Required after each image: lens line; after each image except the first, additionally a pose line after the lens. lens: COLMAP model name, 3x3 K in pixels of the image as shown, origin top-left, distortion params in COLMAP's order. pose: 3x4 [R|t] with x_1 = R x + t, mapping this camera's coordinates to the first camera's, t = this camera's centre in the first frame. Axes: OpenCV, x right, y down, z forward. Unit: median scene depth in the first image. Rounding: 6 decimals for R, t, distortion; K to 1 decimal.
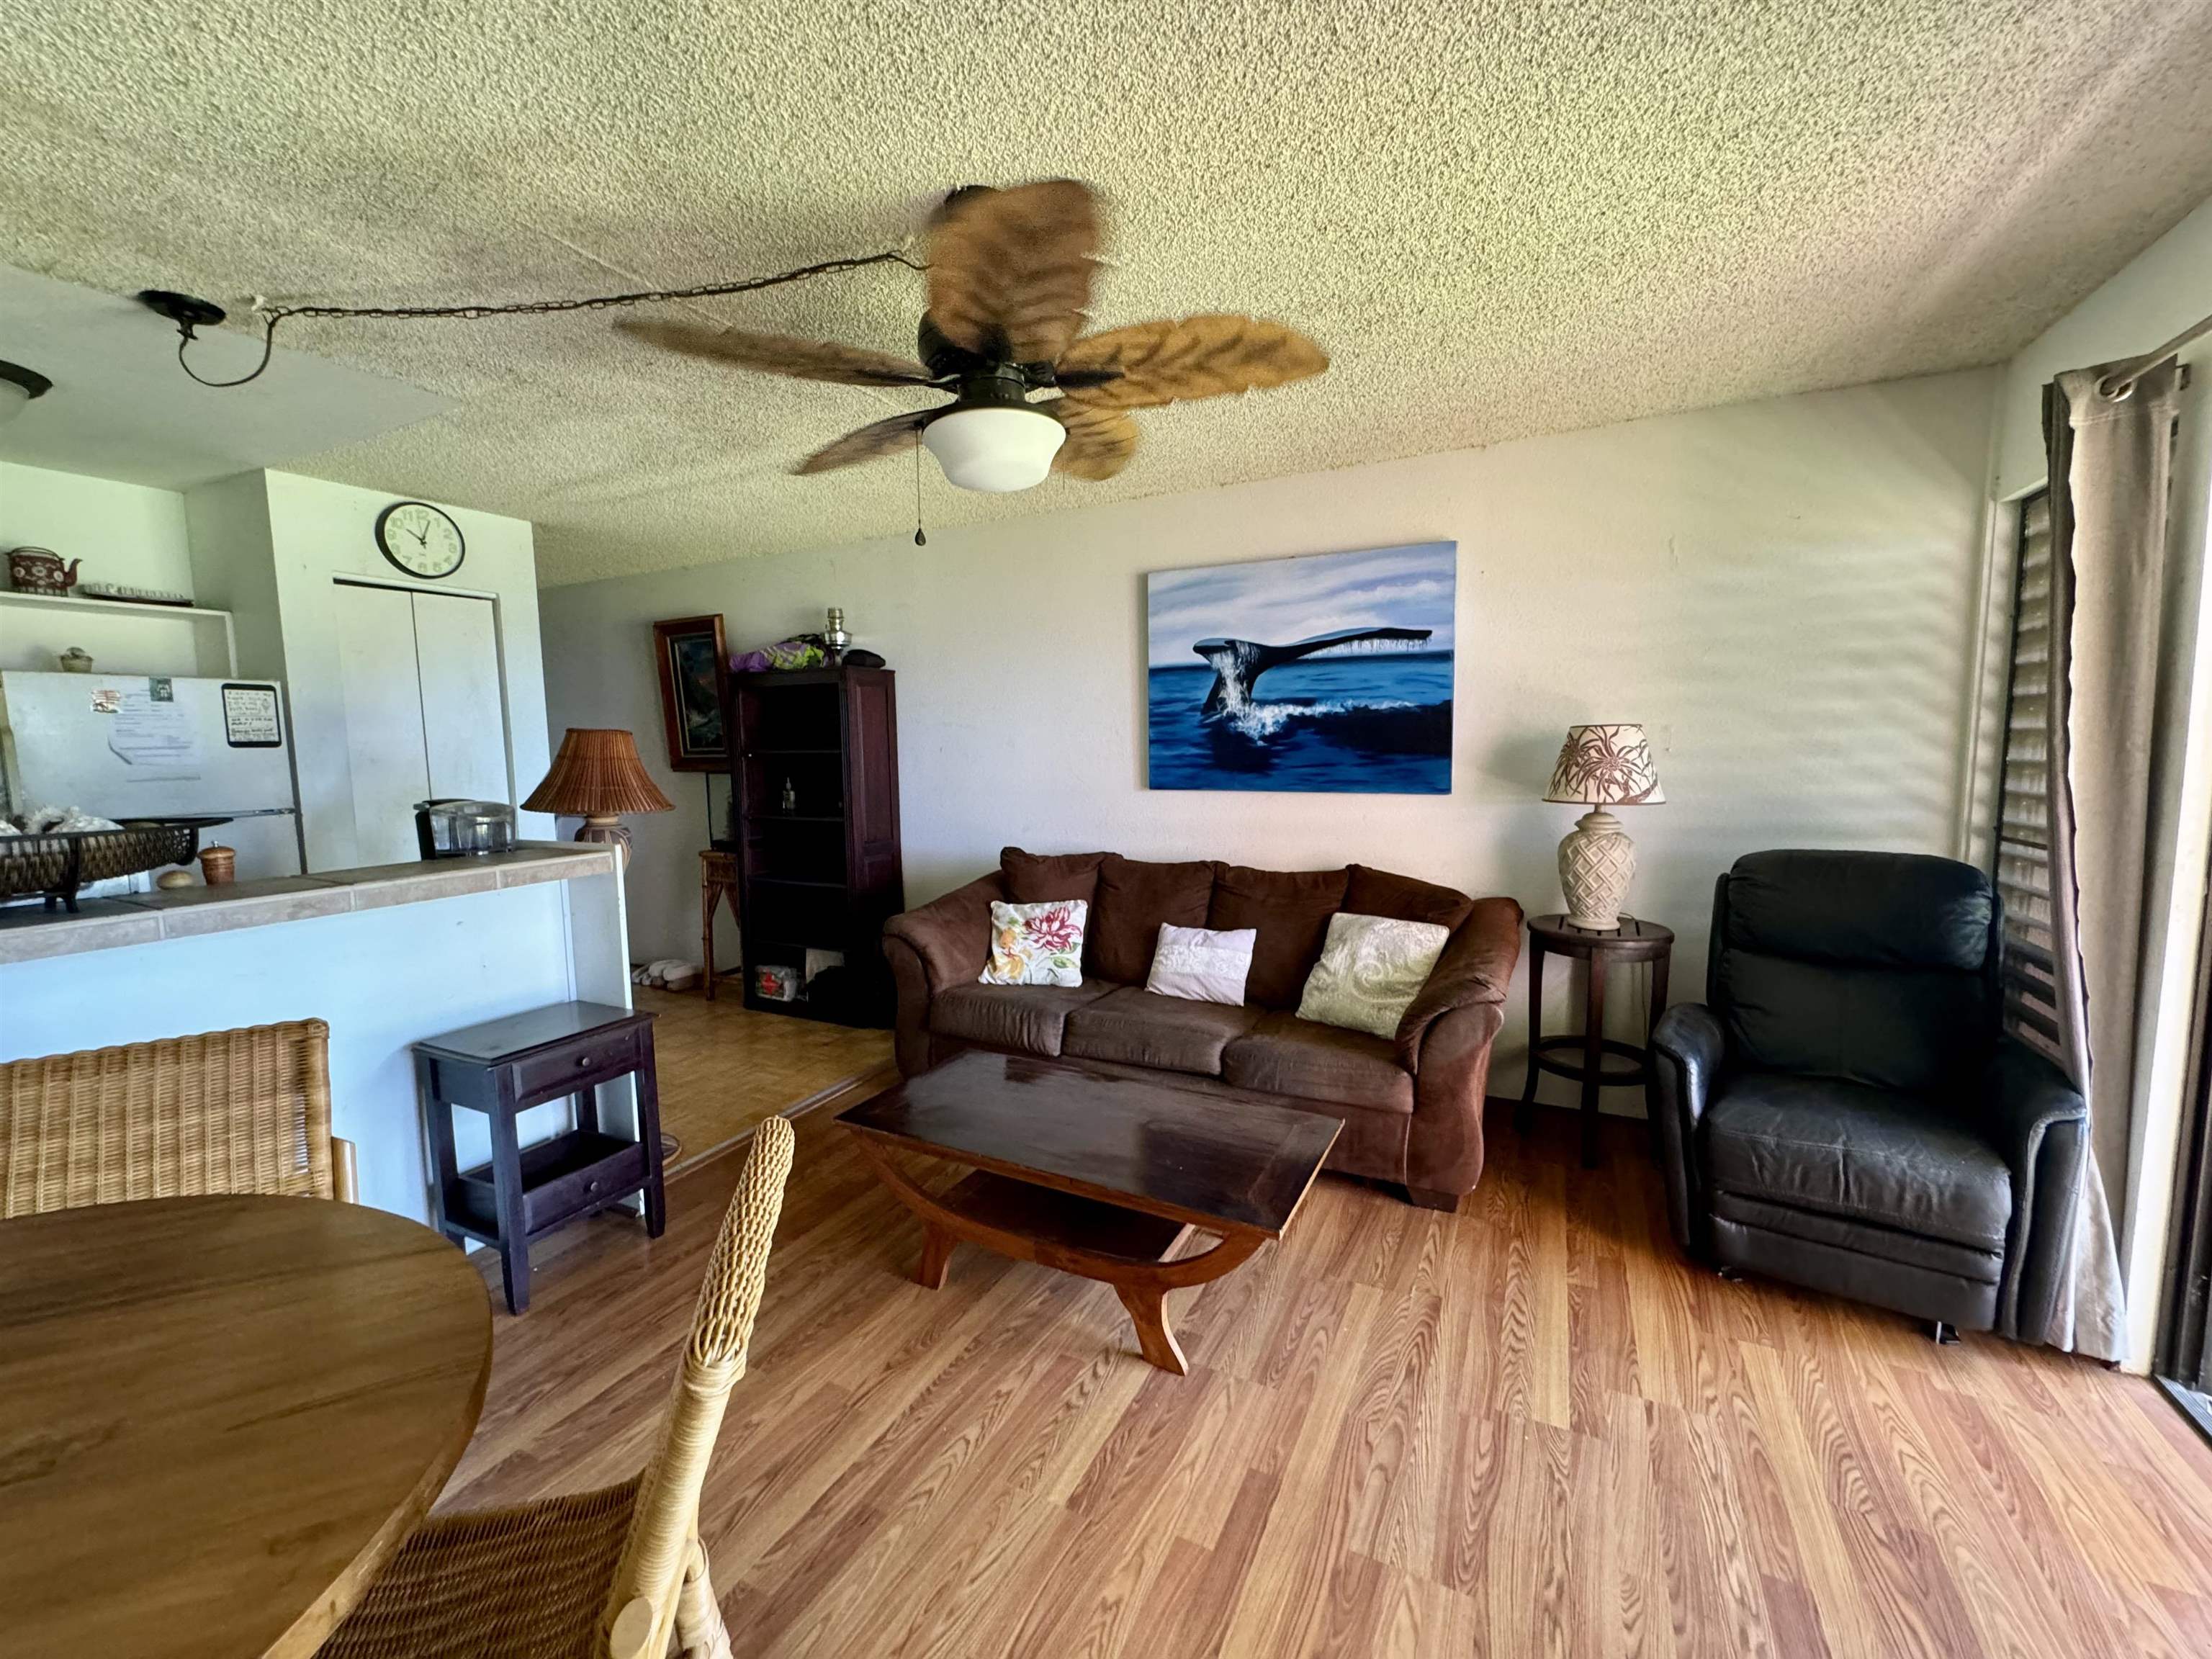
lens RADIAL K [[884.8, 0, 1107.4], [0, 884.8, 826.7], [0, 0, 1]] dist [-0.003952, 0.000832]
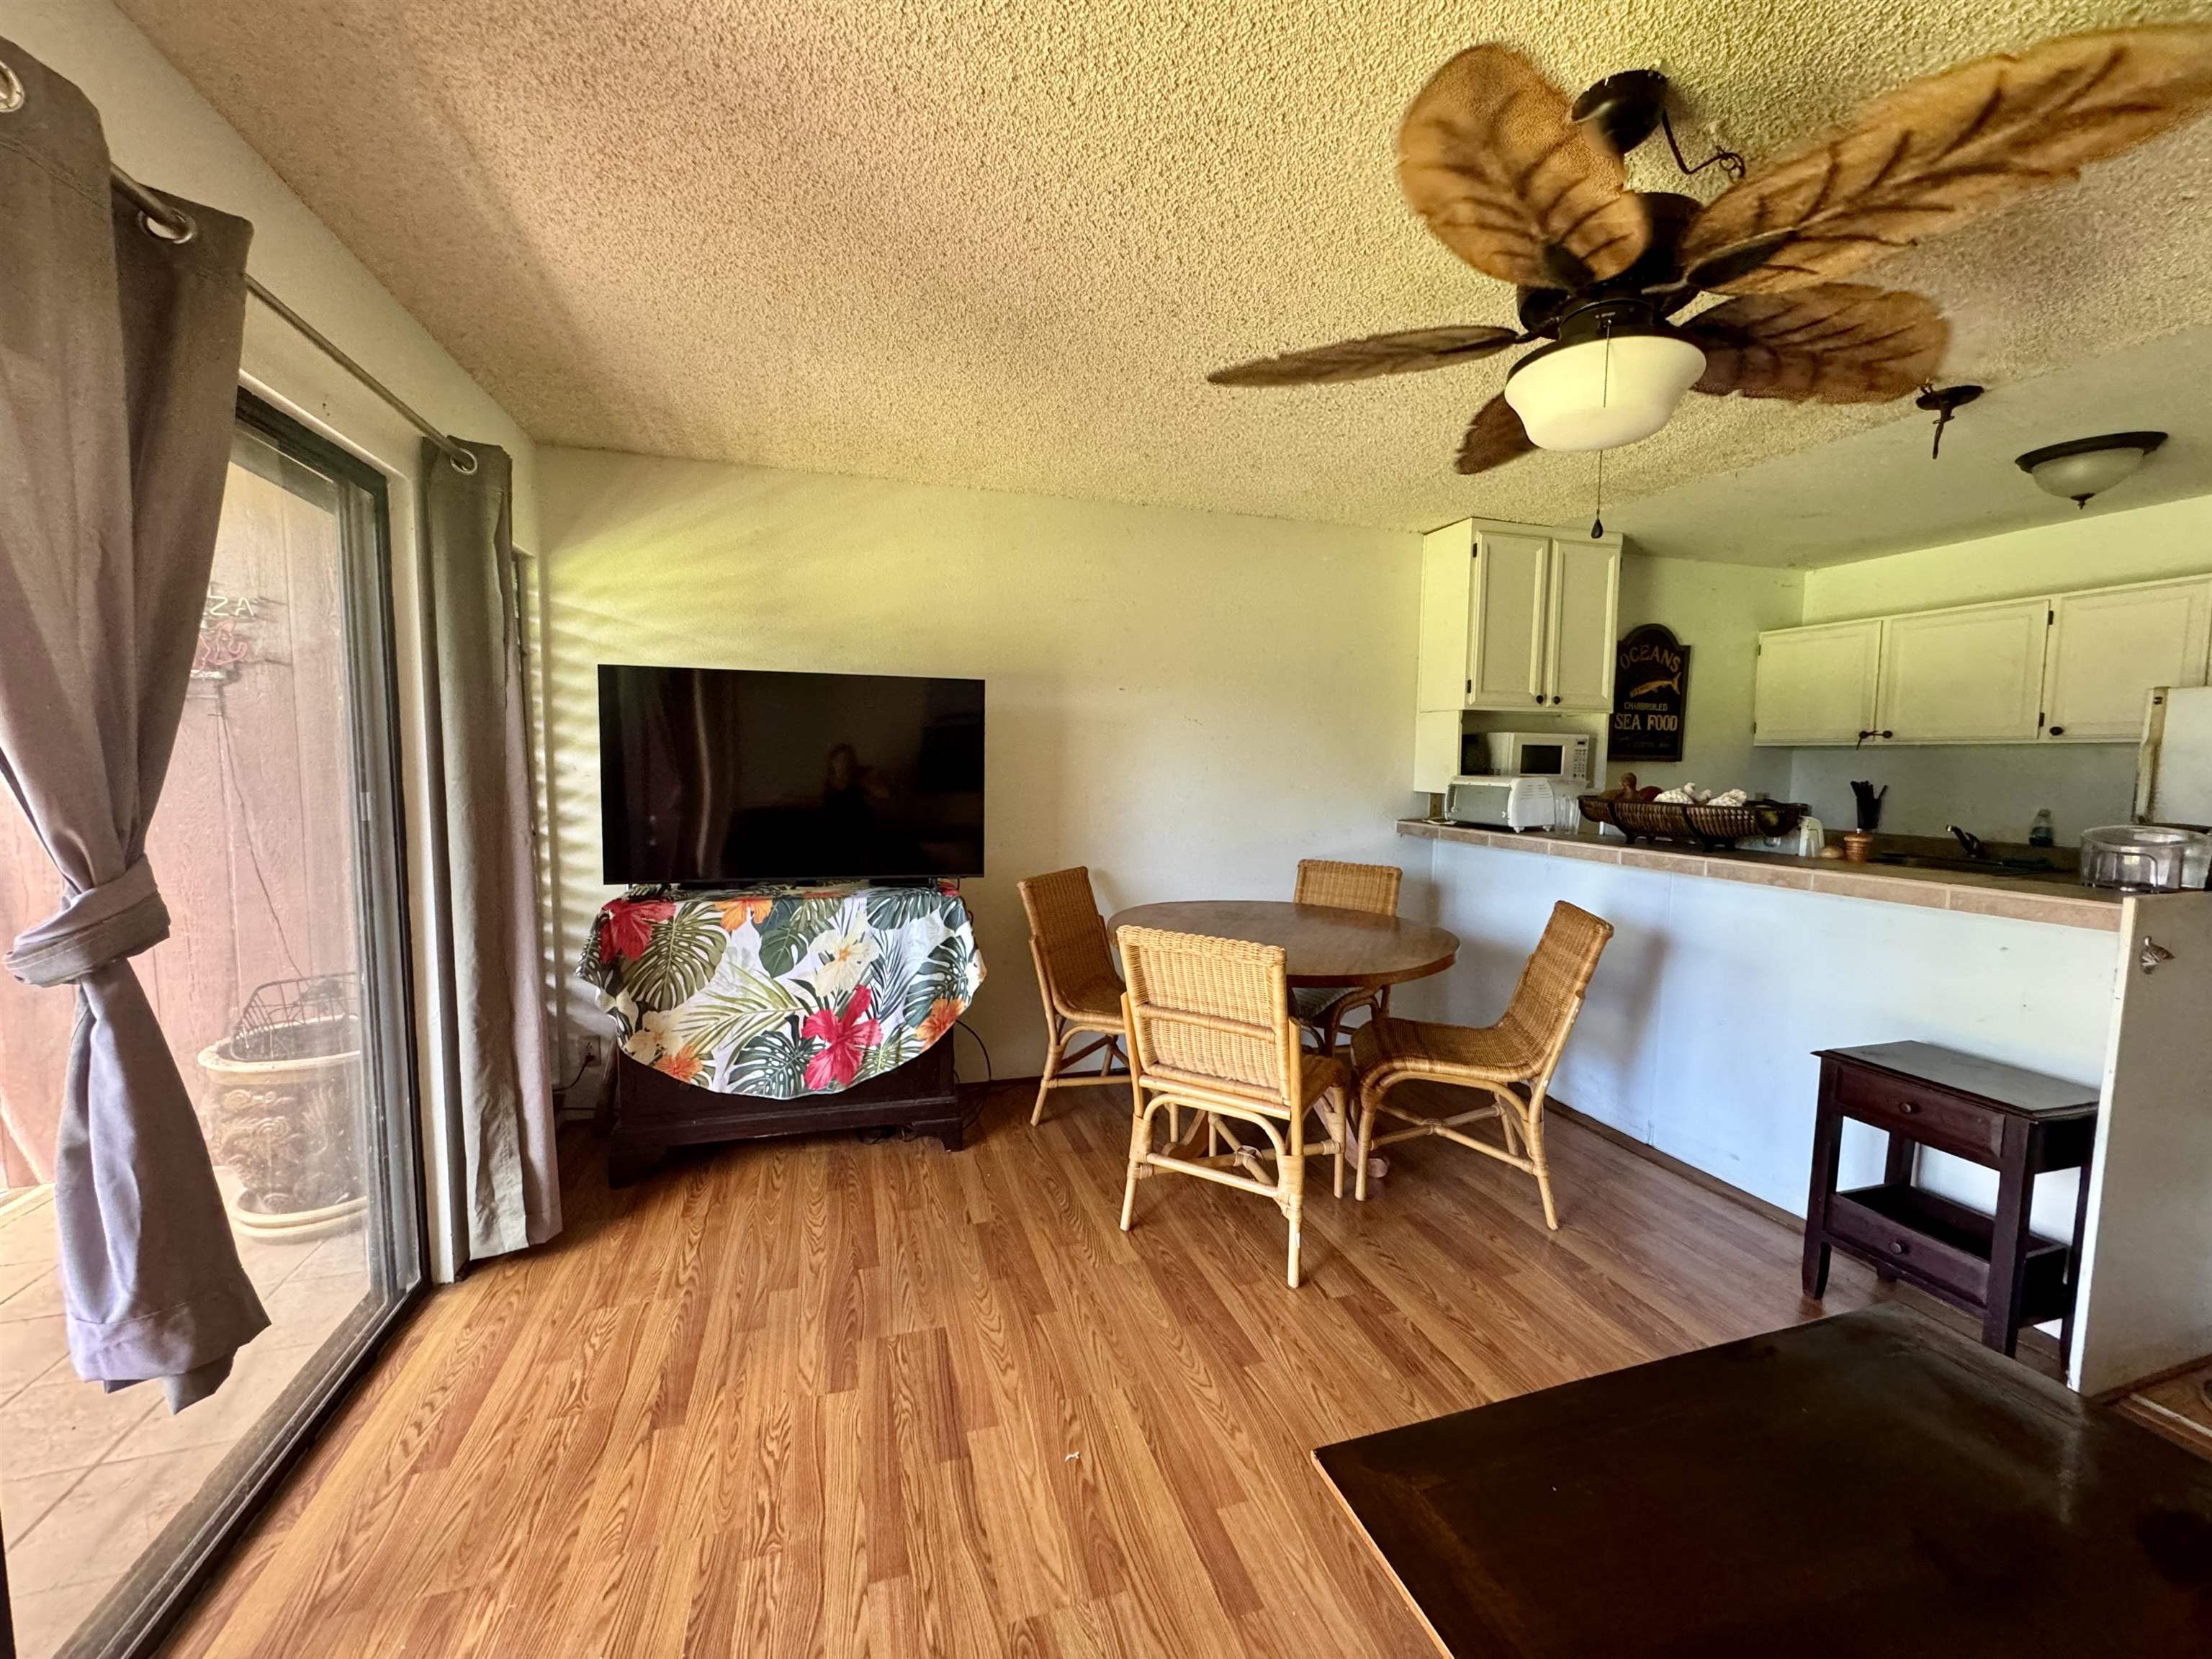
lens RADIAL K [[884.8, 0, 1098.1], [0, 884.8, 821.0], [0, 0, 1]] dist [-0.003952, 0.000832]
pose [[-0.723331, 0.059211, -0.687958, 0.386307], [-0.067410, 0.985502, 0.155696, -0.067819], [0.687203, 0.158995, -0.708853, 0.648342]]
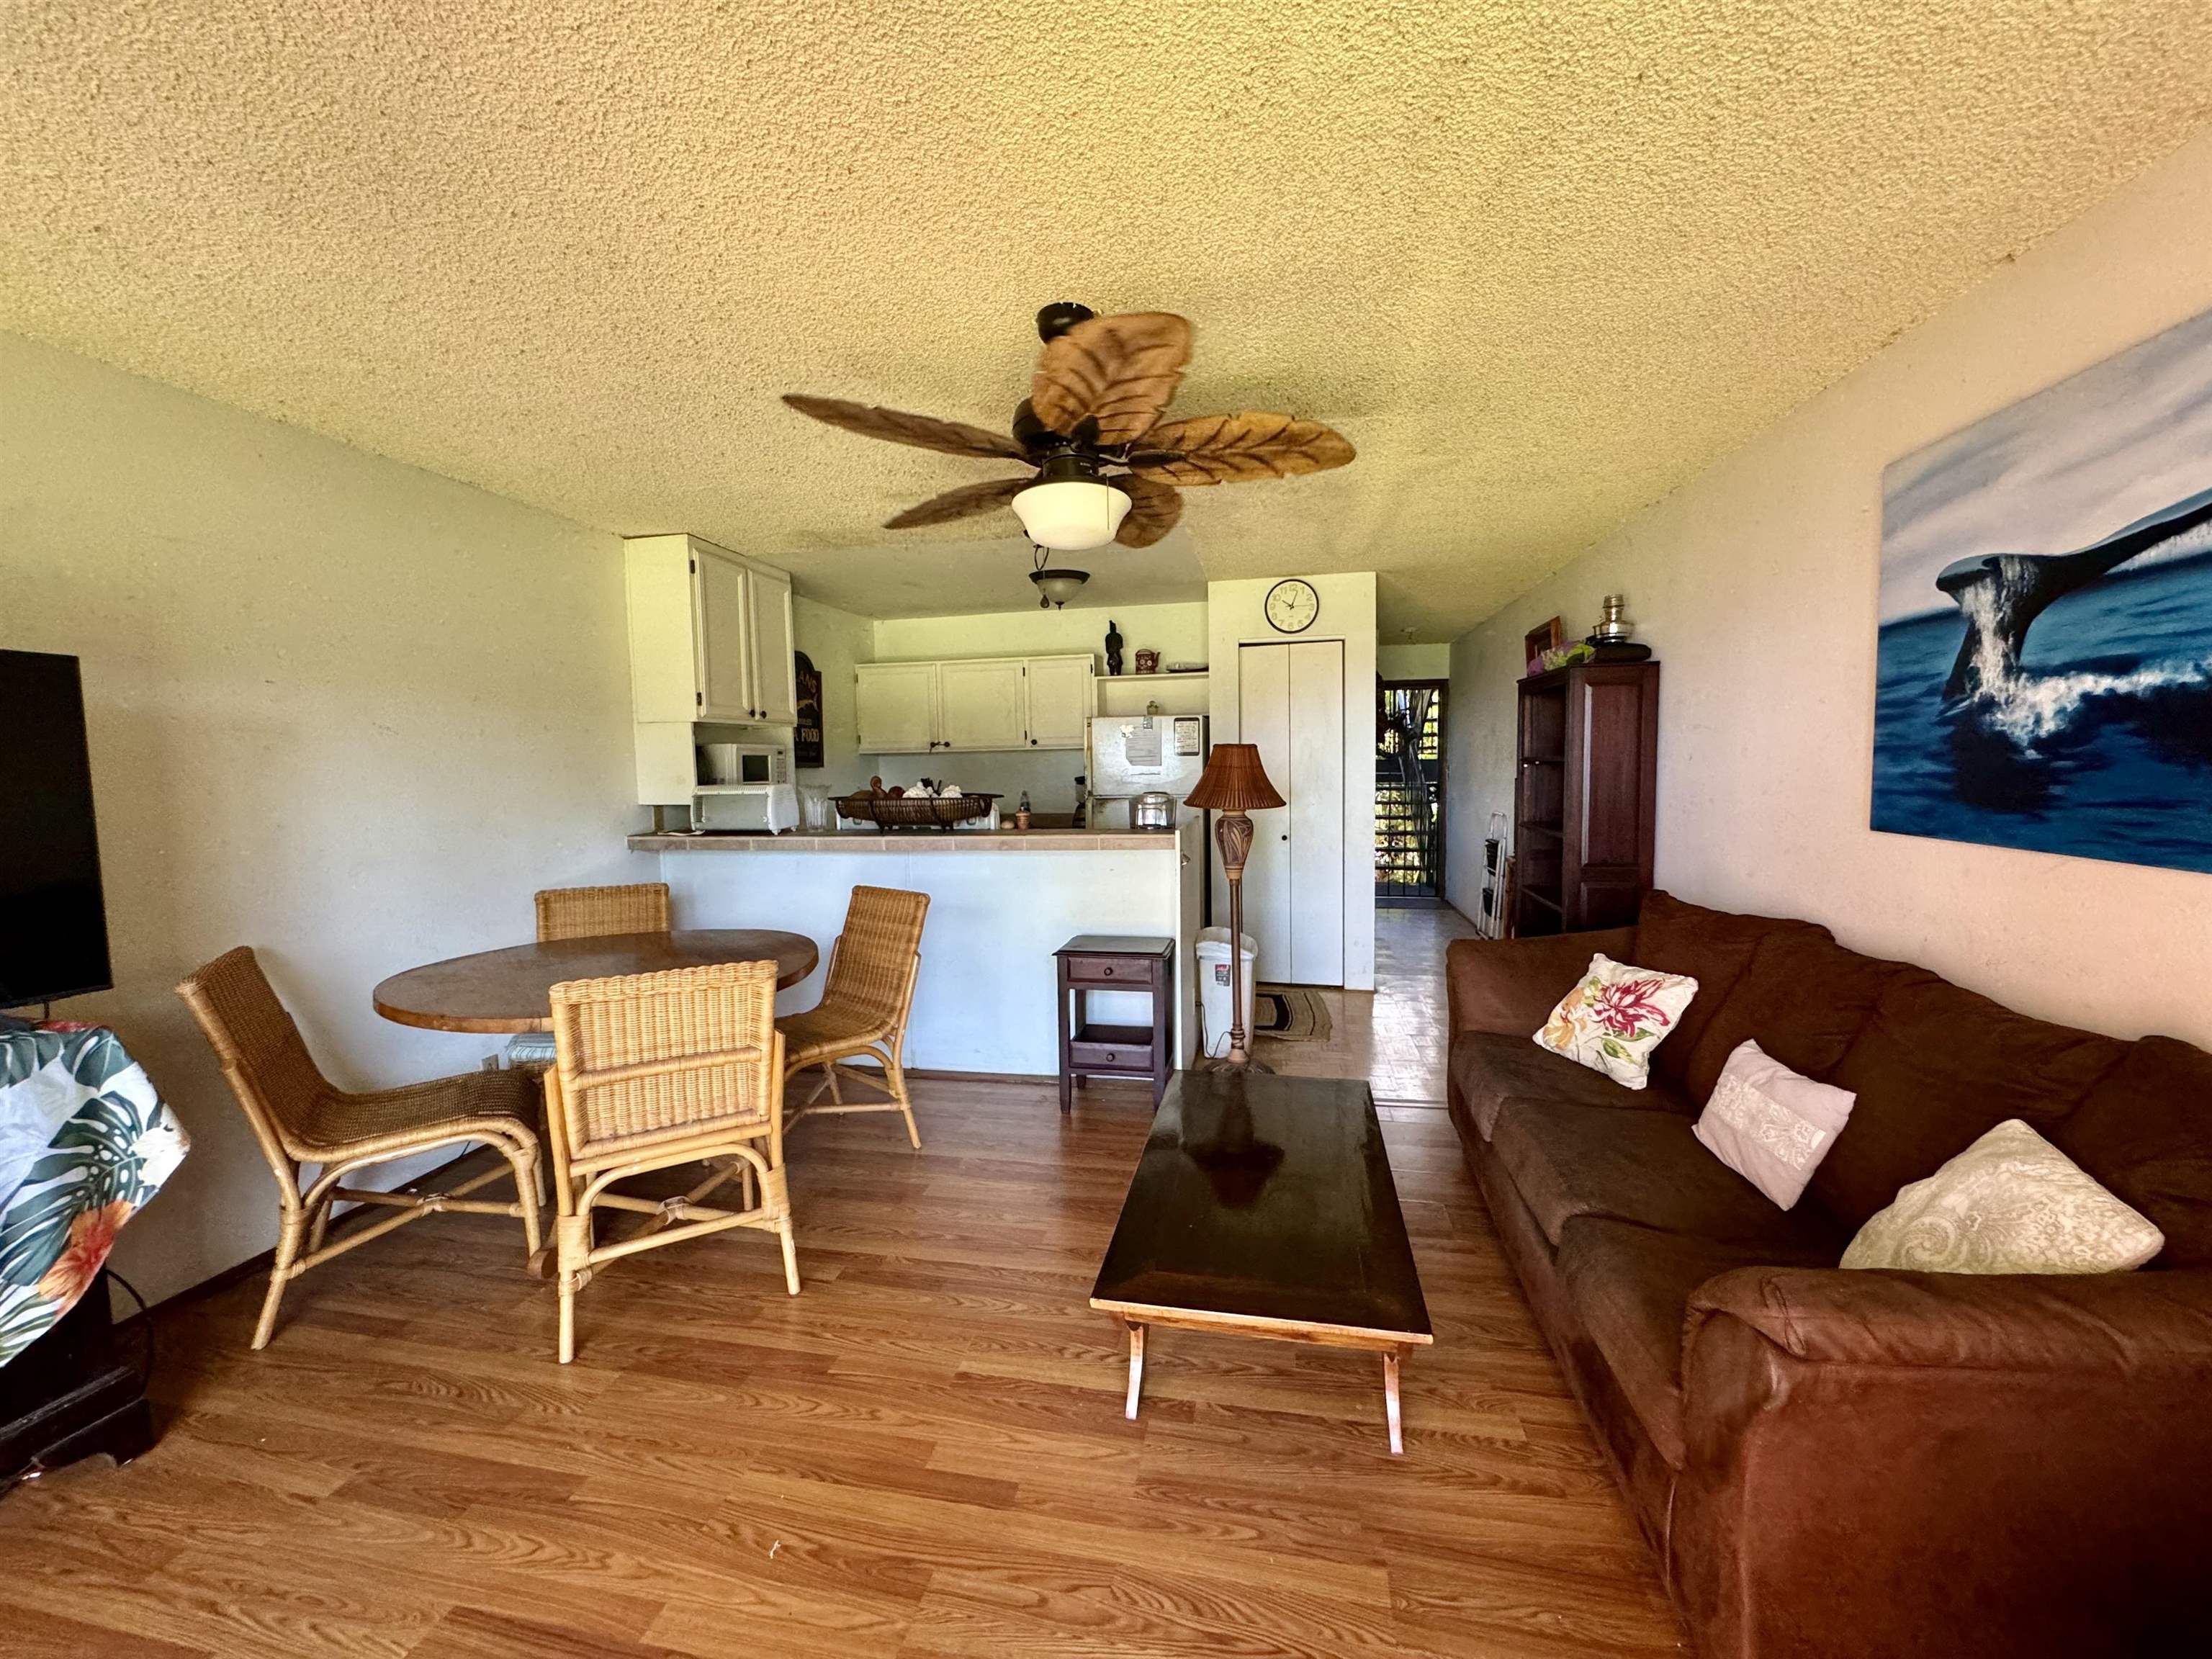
lens RADIAL K [[884.8, 0, 1103.6], [0, 884.8, 827.3], [0, 0, 1]] dist [-0.003952, 0.000832]
pose [[0.266687, 0.081923, -0.960295, 0.516749], [-0.080335, 0.994803, 0.062557, -0.042361], [0.960429, 0.060463, 0.271882, 0.364959]]
